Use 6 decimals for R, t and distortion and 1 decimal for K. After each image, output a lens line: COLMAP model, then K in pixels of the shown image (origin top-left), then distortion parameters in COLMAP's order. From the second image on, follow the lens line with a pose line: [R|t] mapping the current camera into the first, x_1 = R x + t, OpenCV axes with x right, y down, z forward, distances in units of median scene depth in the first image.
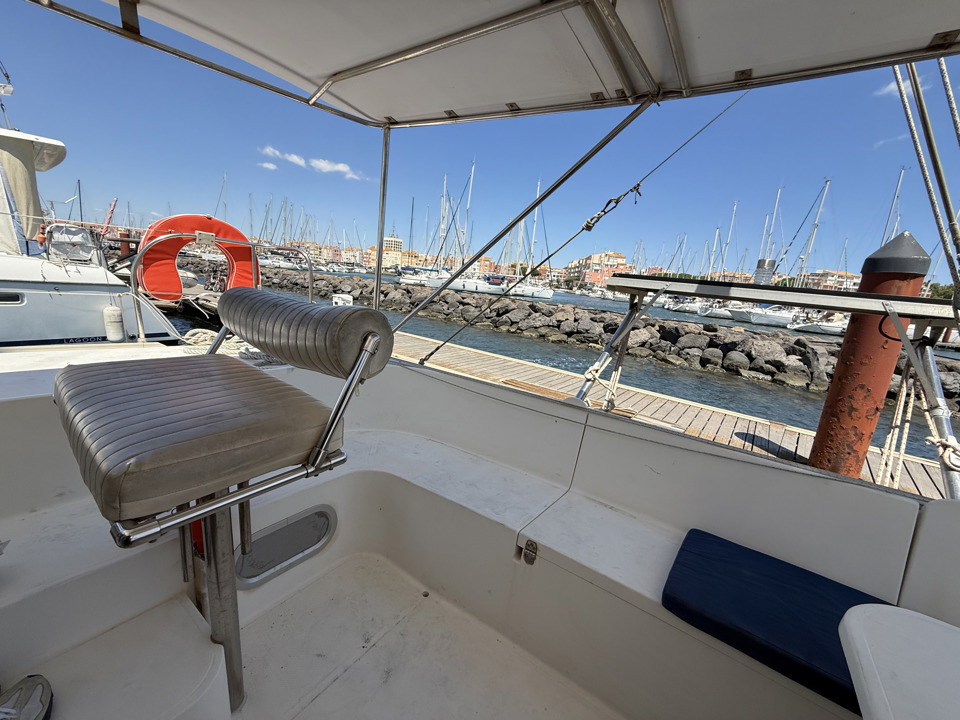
lens RADIAL K [[379.1, 0, 477.2], [0, 379.1, 364.3], [0, 0, 1]] dist [0.008932, 0.000071]
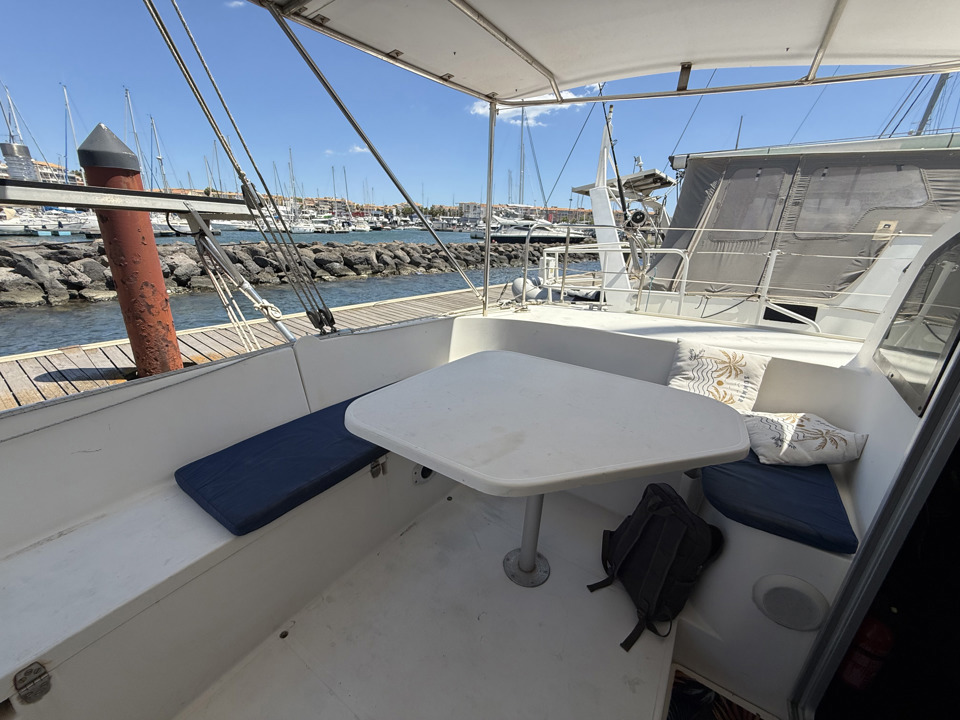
lens RADIAL K [[386.0, 0, 476.2], [0, 386.0, 362.6], [0, 0, 1]] dist [-0.000172, 0.000038]
pose [[-0.027645, -0.418210, 0.907930, -0.078571], [0.178556, 0.891603, 0.416126, -0.025841], [-0.983541, 0.173620, 0.050025, 0.078452]]
